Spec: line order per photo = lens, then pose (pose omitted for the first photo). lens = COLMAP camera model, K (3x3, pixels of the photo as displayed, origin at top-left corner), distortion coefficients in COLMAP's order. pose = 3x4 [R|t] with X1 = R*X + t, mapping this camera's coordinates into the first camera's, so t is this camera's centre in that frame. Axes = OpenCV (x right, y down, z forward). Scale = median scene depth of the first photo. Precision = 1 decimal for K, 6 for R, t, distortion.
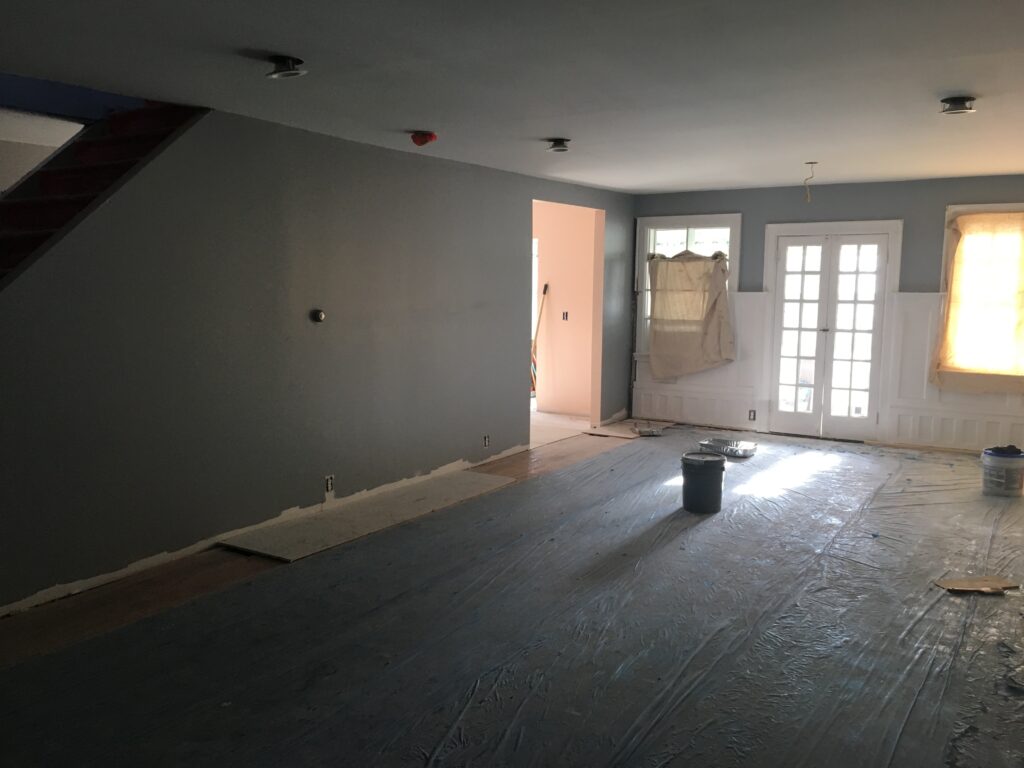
lens RADIAL K [[879.6, 0, 515.2], [0, 879.6, 378.1], [0, 0, 1]] dist [-0.016340, -0.004288]
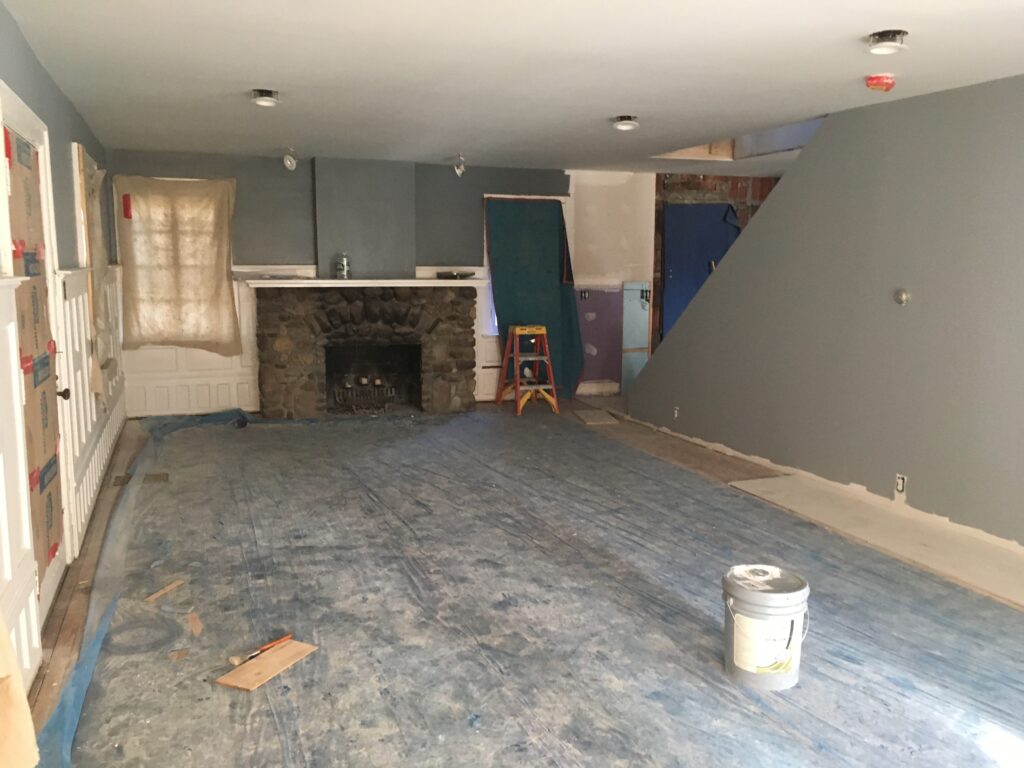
lens RADIAL K [[879.6, 0, 512.0], [0, 879.6, 383.5], [0, 0, 1]] dist [-0.016340, -0.004288]
pose [[-0.615794, 0.102525, -0.781208, 0.736751], [-0.092218, 0.975305, 0.200690, -0.126008], [0.782492, 0.195625, -0.591132, 1.209144]]
